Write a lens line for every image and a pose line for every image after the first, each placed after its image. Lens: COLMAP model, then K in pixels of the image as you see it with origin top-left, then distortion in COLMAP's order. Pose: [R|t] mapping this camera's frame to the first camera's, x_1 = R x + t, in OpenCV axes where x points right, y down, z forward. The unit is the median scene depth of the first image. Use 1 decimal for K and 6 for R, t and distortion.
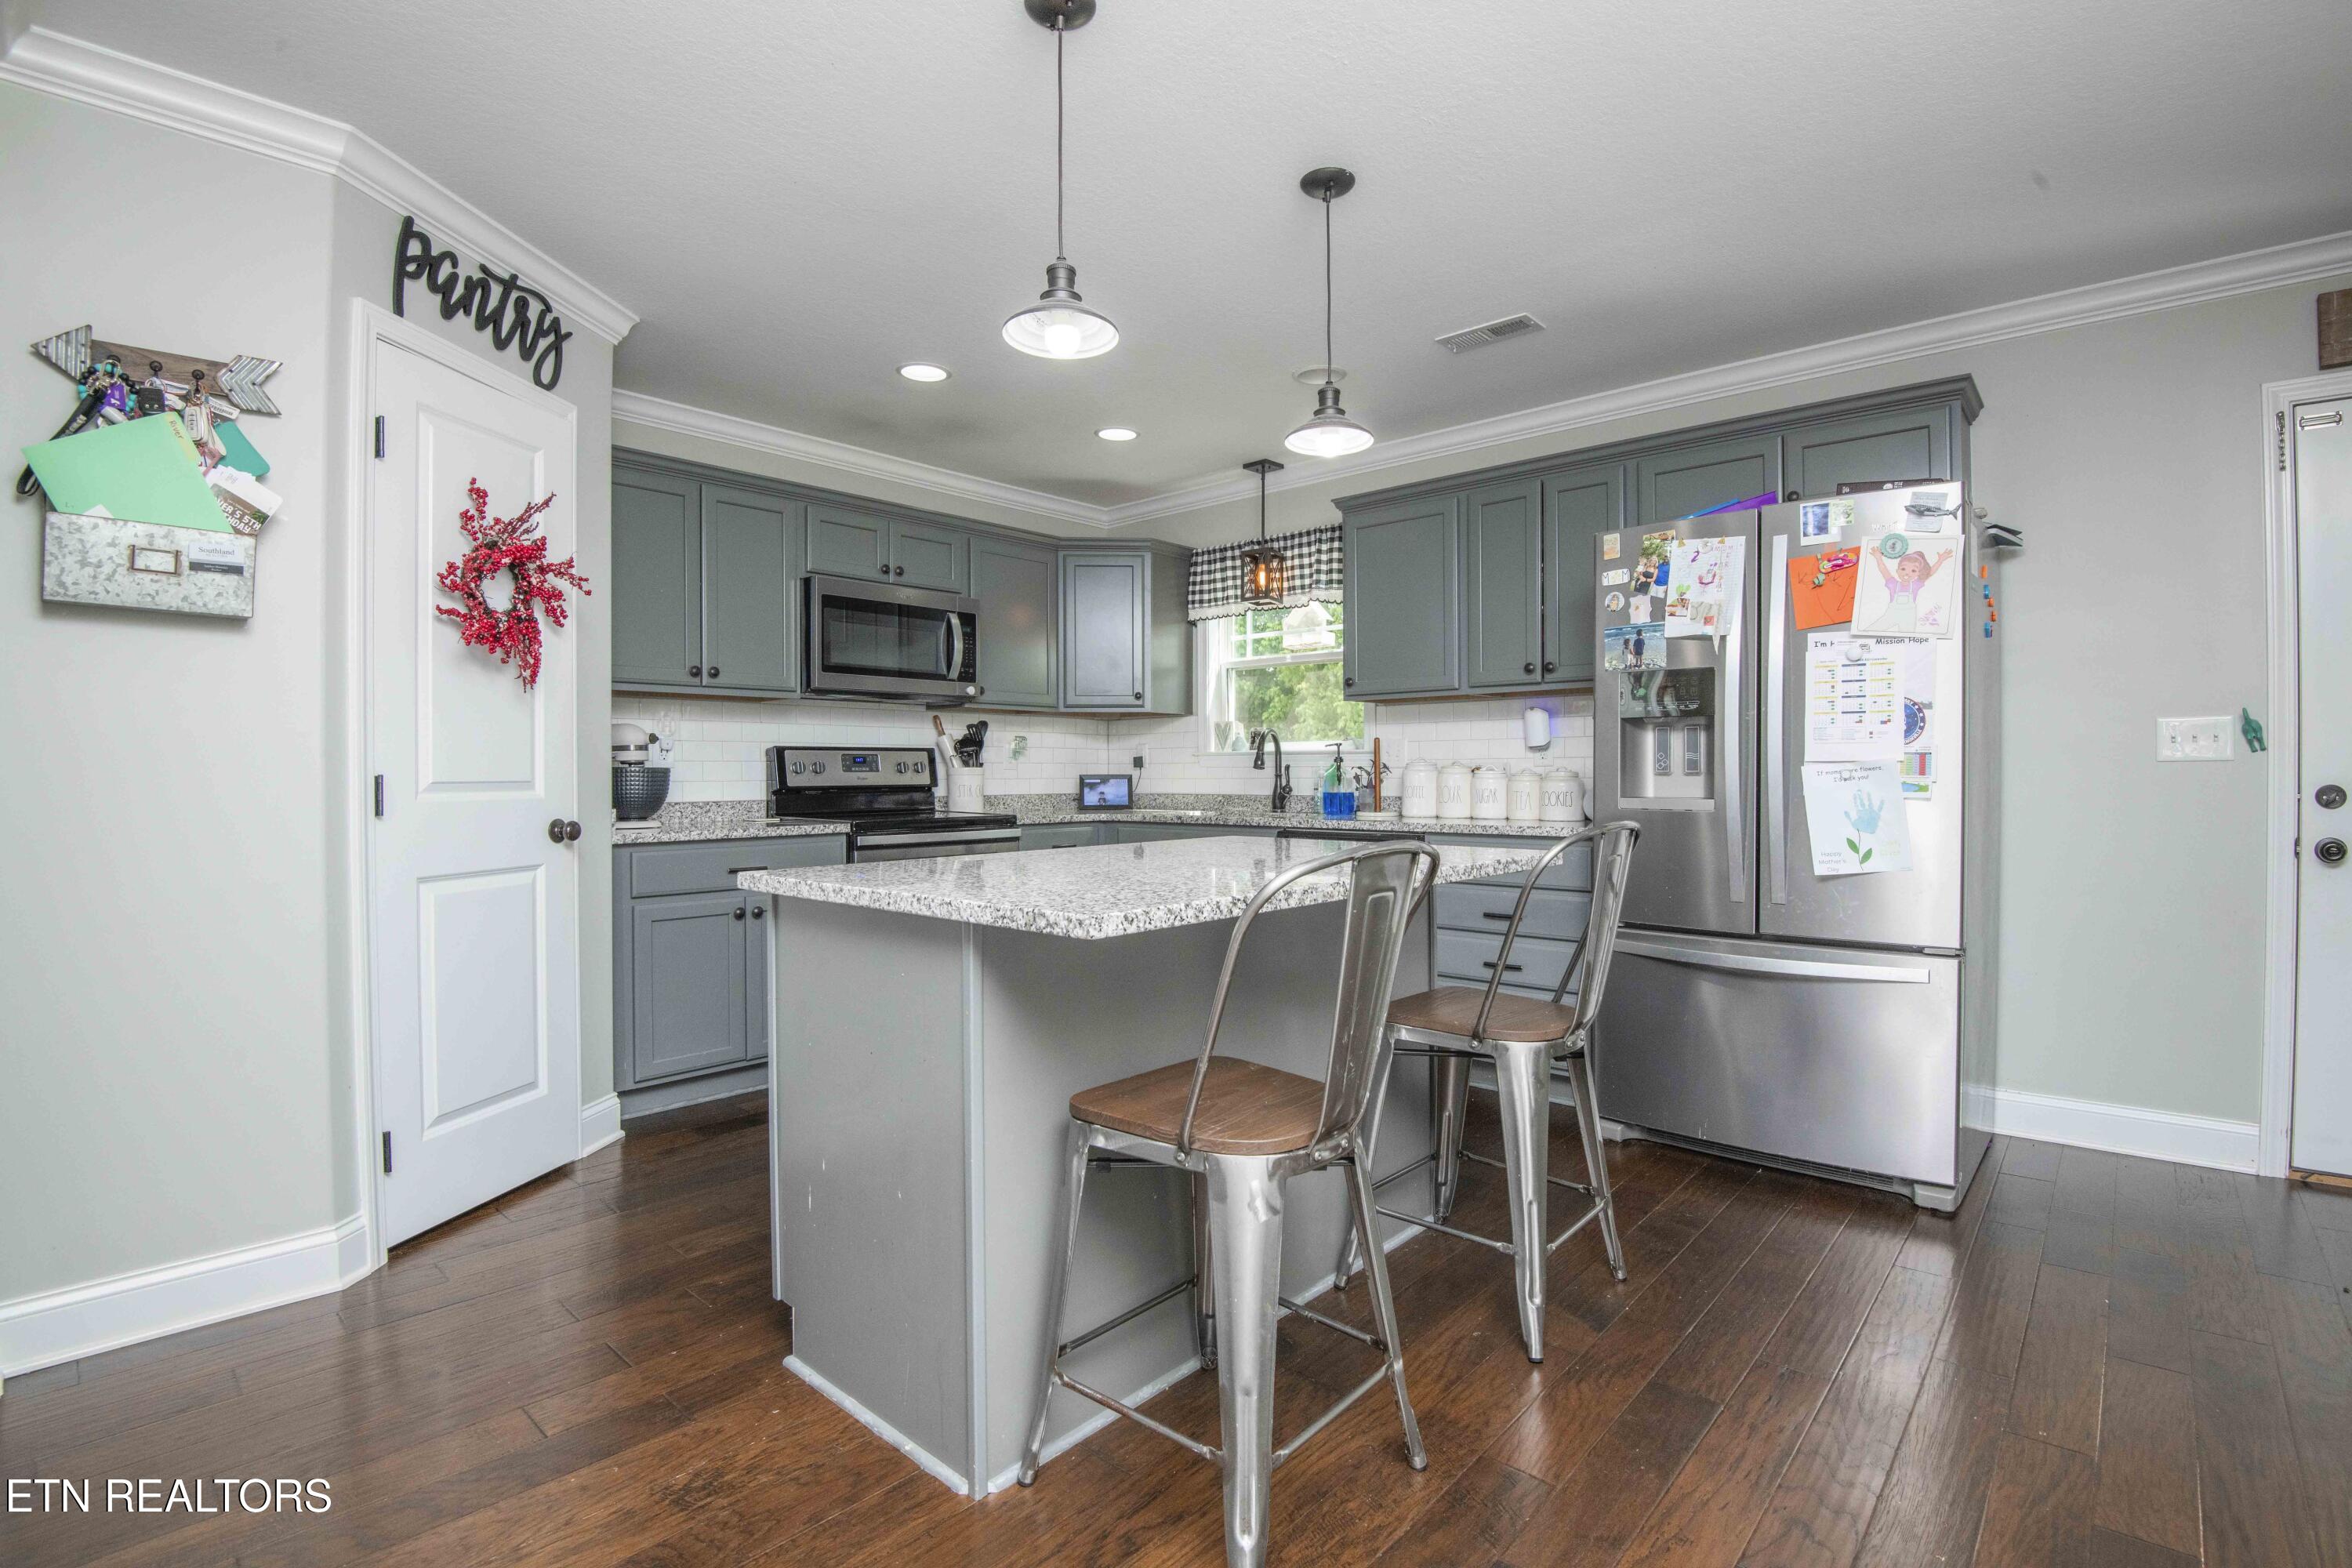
lens RADIAL K [[1082.4, 0, 1180.0], [0, 1082.4, 777.1], [0, 0, 1]] dist [-0.022263, -0.012067]
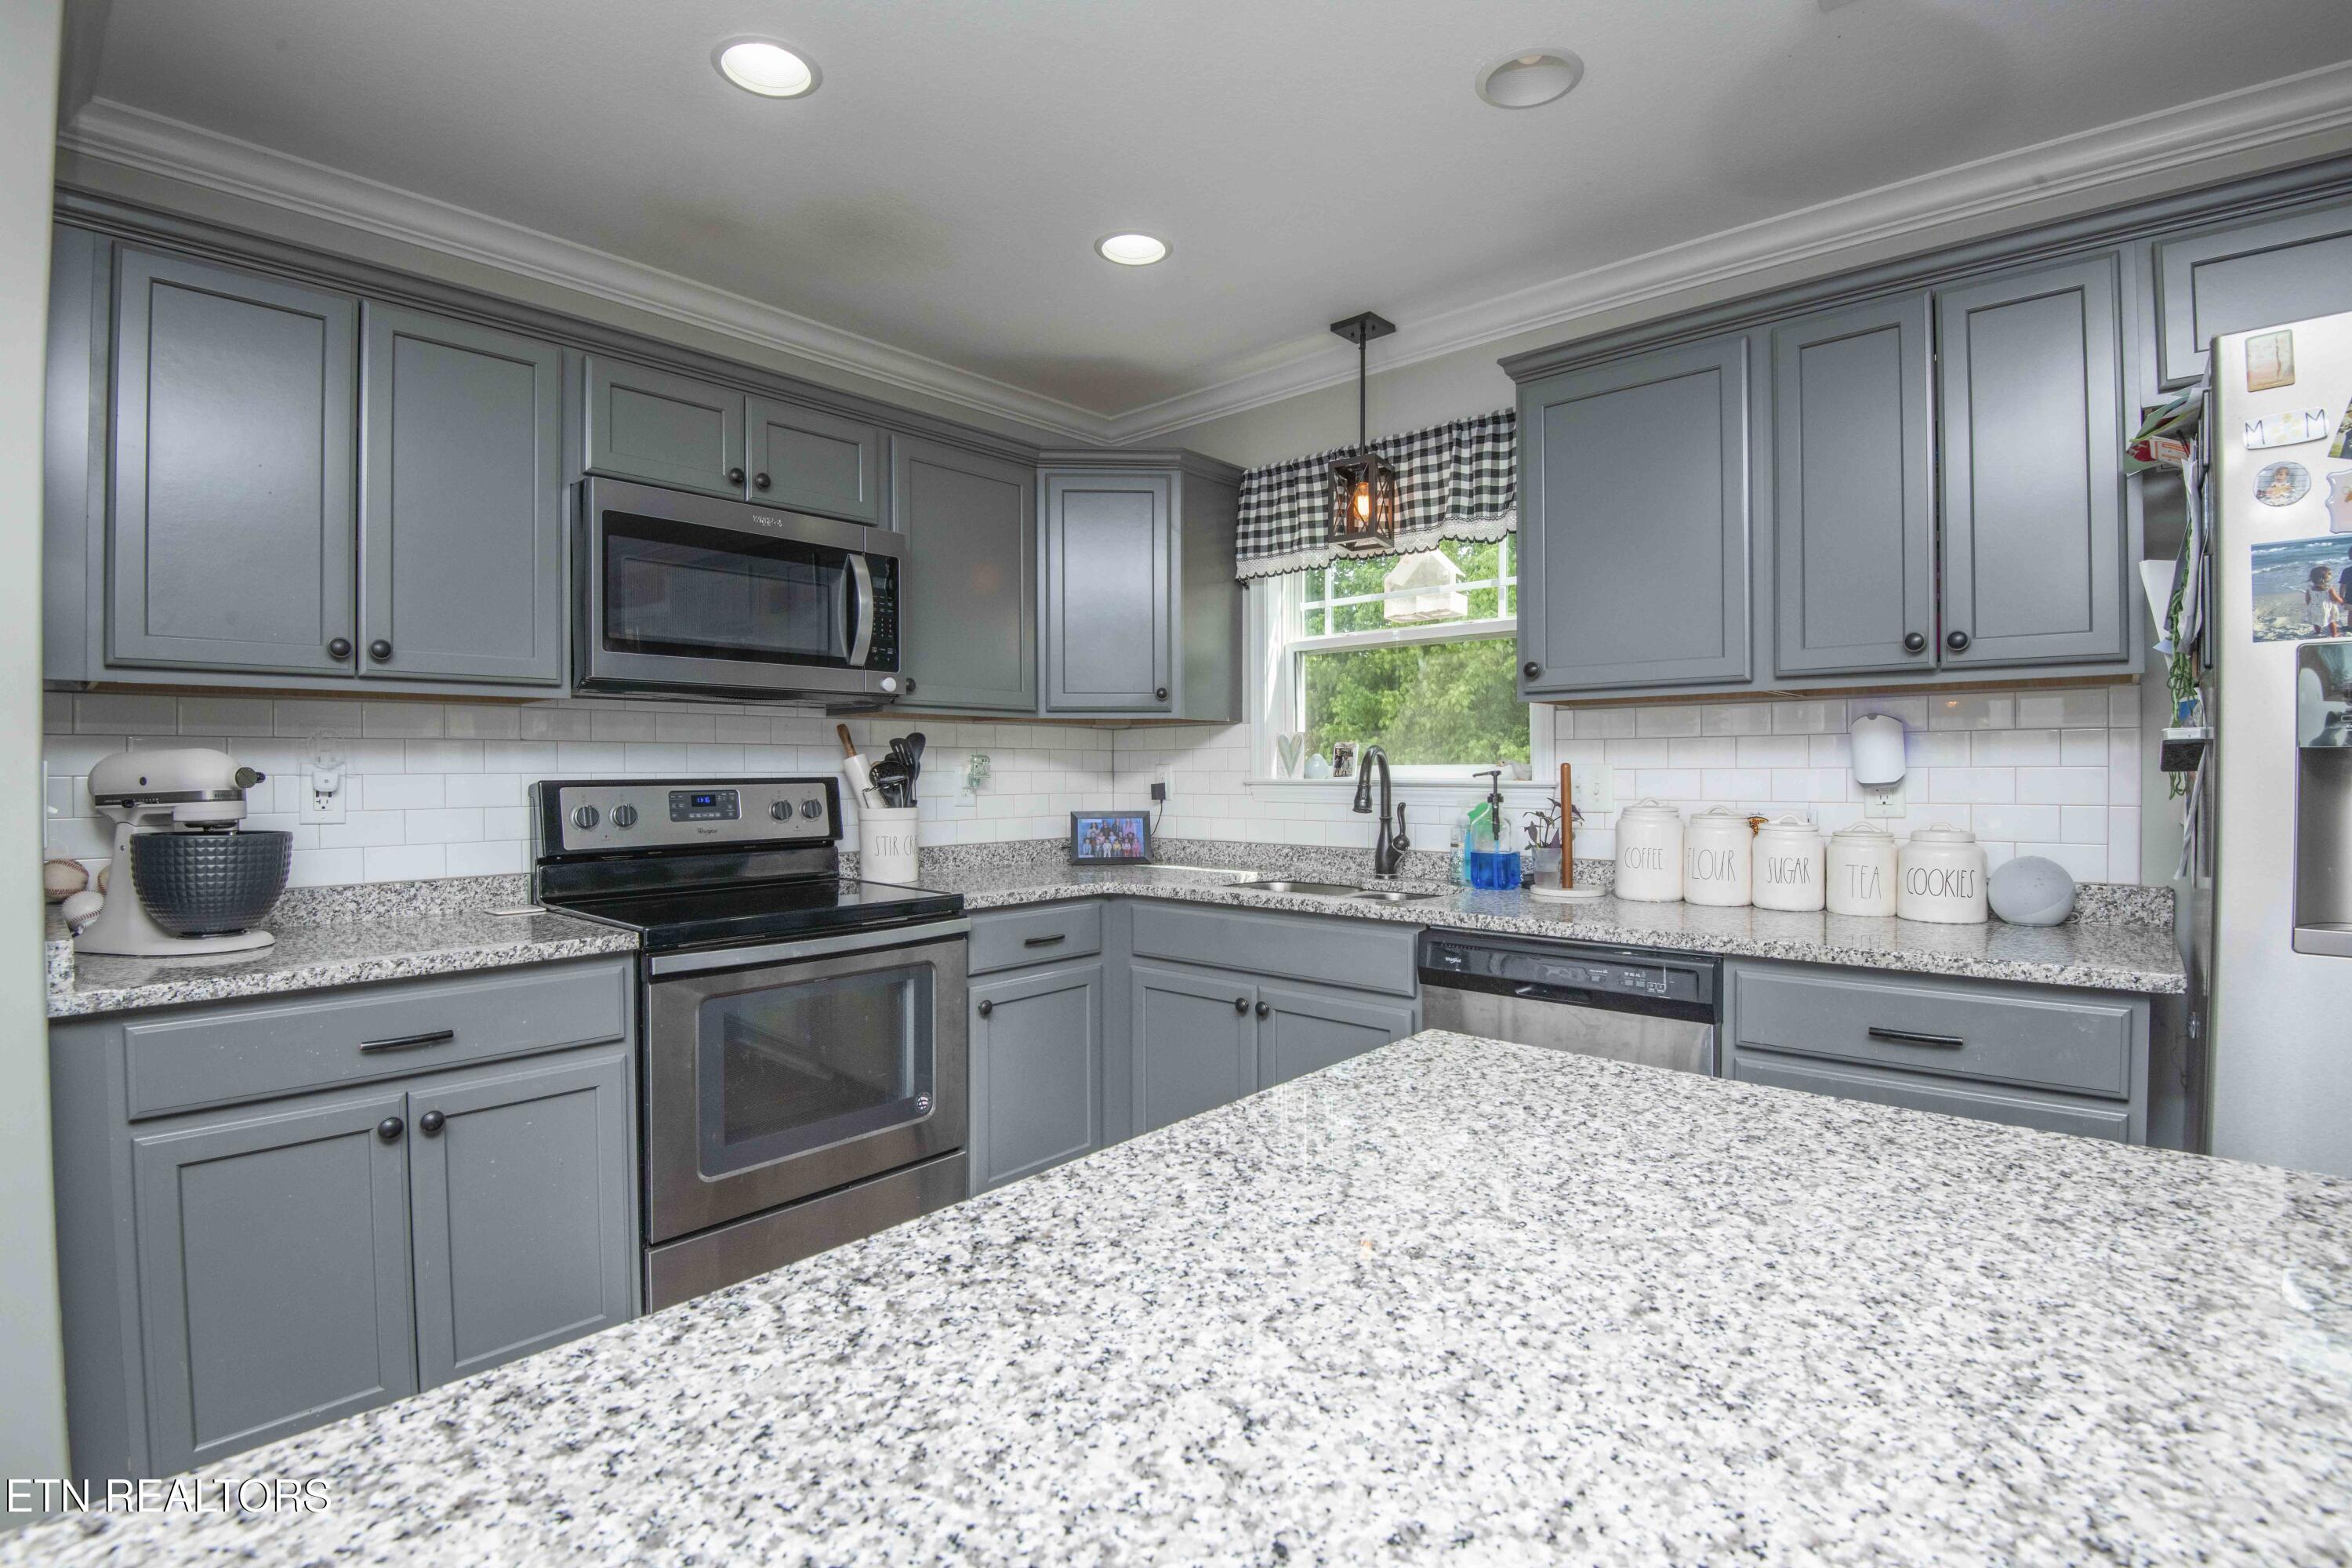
lens RADIAL K [[1082.4, 0, 1180.8], [0, 1082.4, 783.3], [0, 0, 1]] dist [-0.022263, -0.012067]
pose [[0.999990, -0.000547, 0.004496, -0.040378], [0.000512, 0.999970, 0.007746, -0.035552], [-0.004500, -0.007744, 0.999960, 0.474708]]
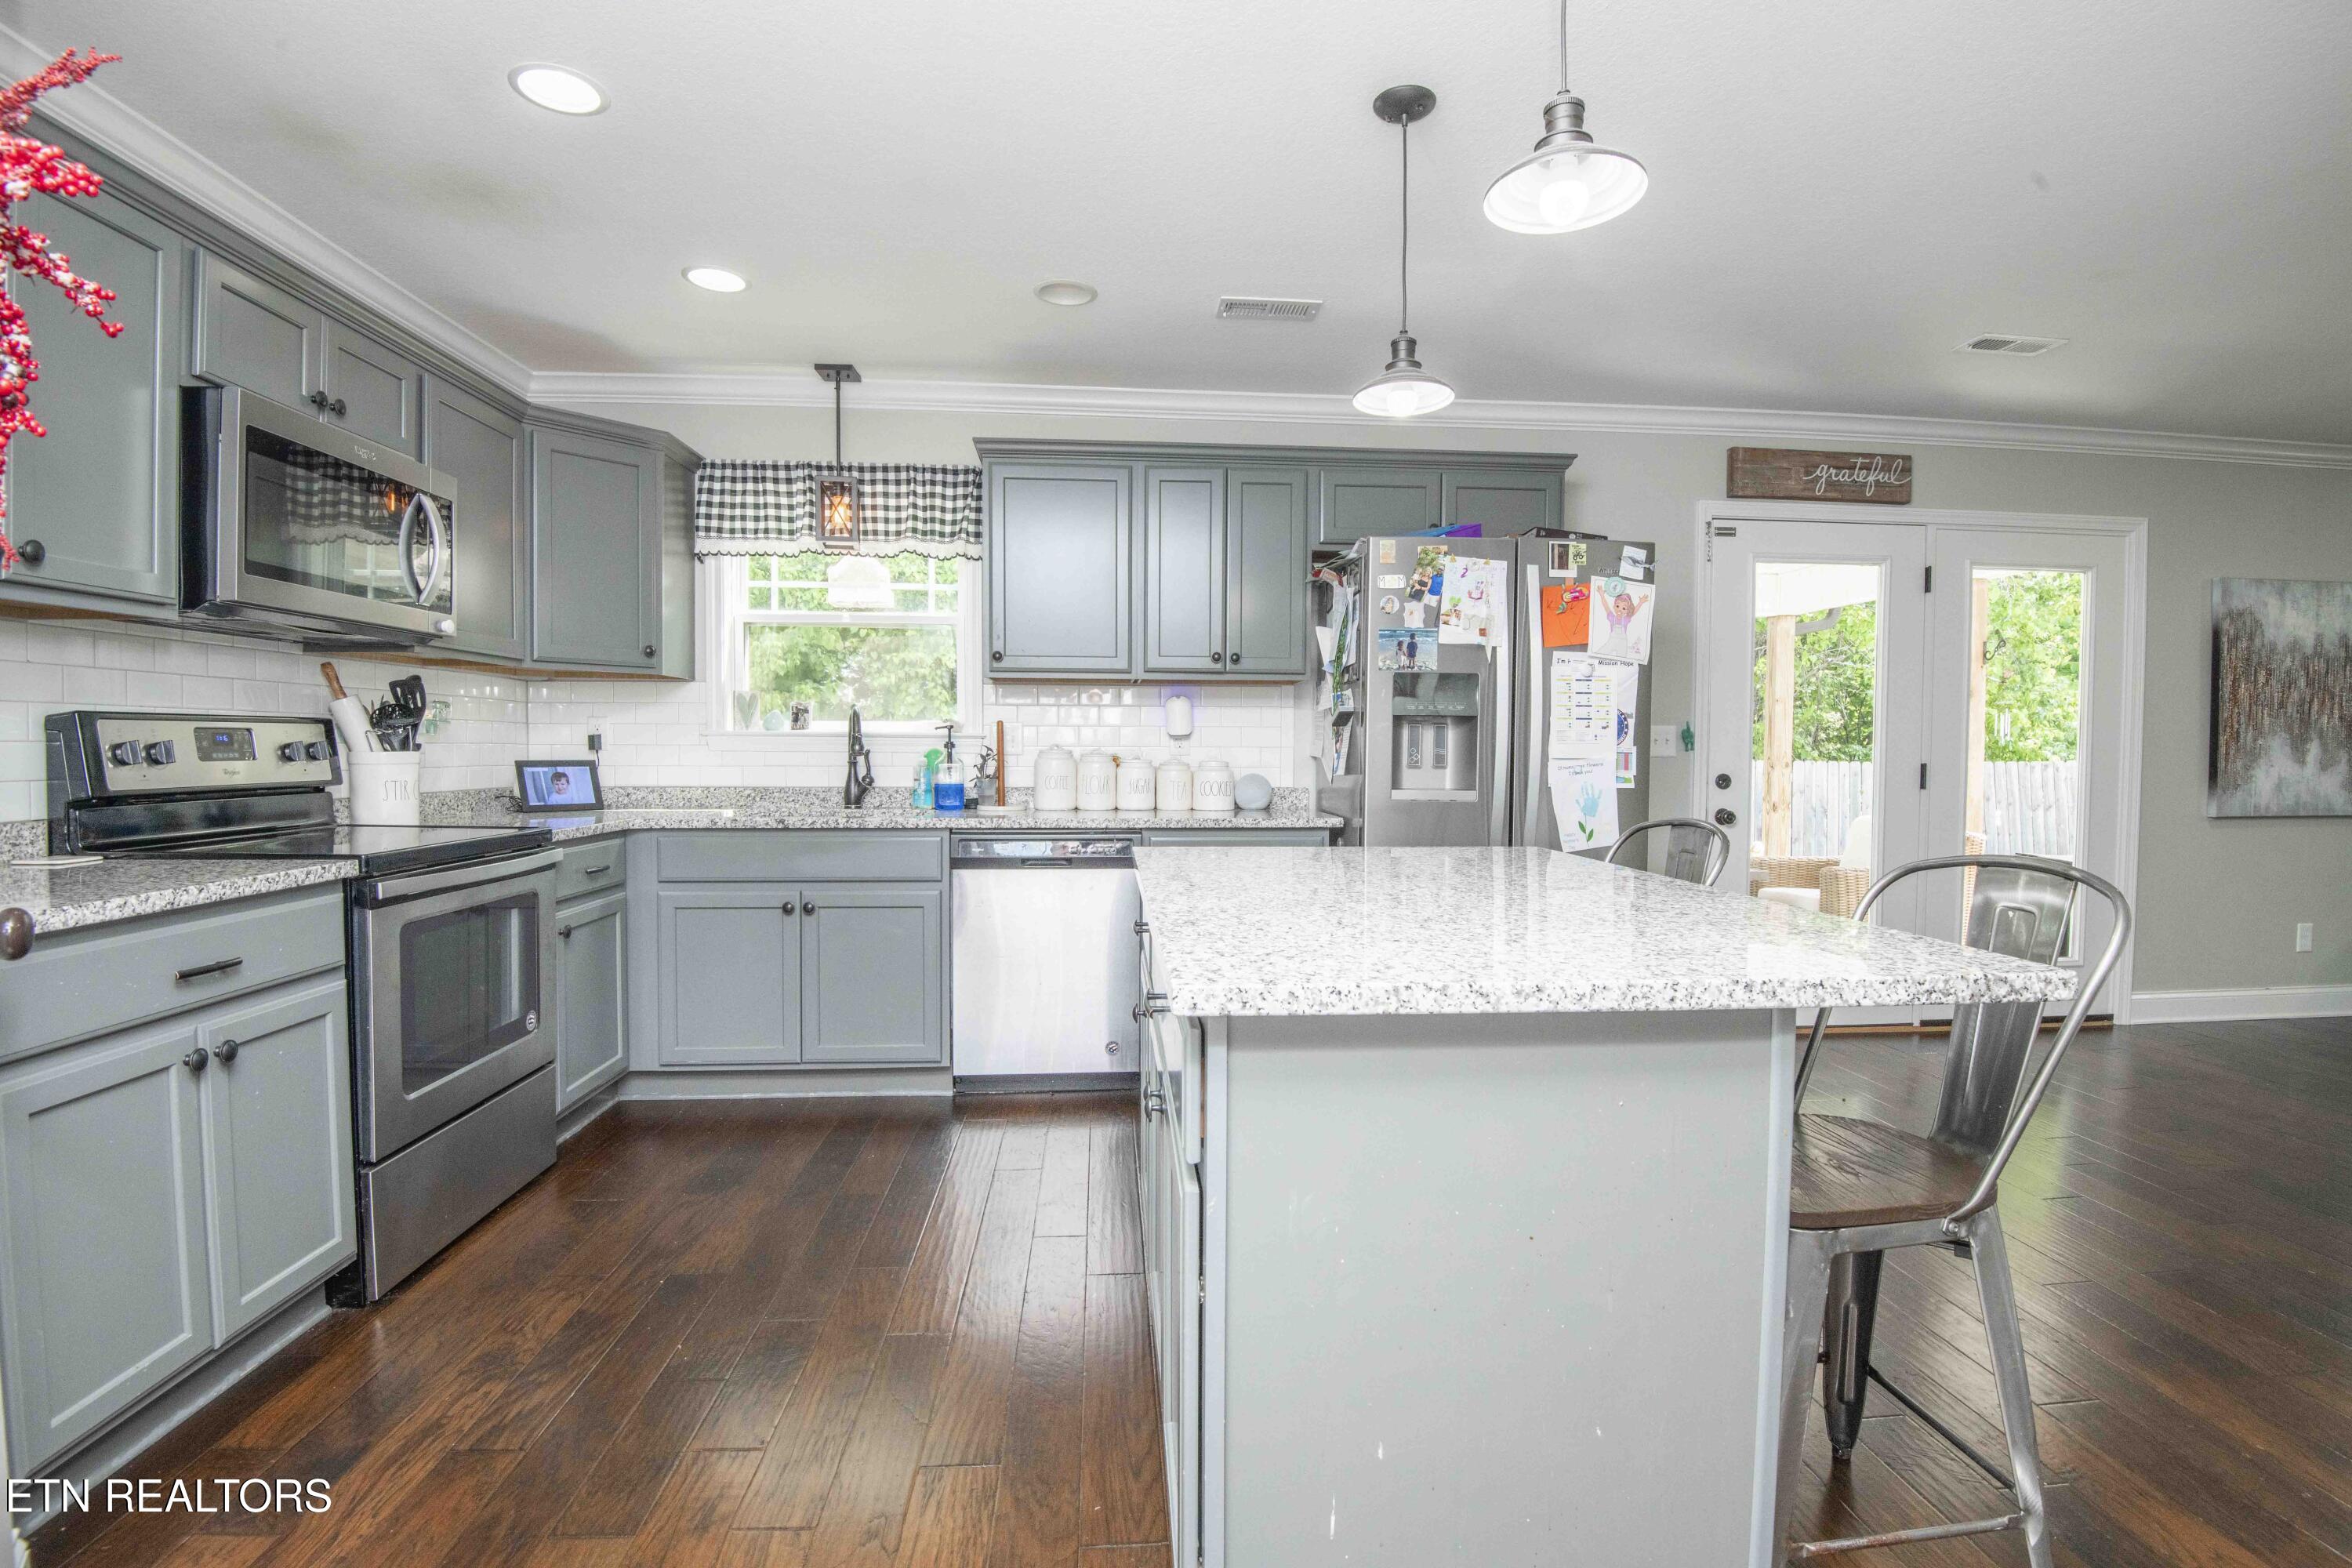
lens RADIAL K [[1082.4, 0, 1185.7], [0, 1082.4, 786.2], [0, 0, 1]] dist [-0.022263, -0.012067]
pose [[0.692141, -0.018296, 0.721530, -0.410366], [-0.005900, 0.999502, 0.031004, -0.013402], [-0.721738, -0.025716, 0.691688, 0.333628]]
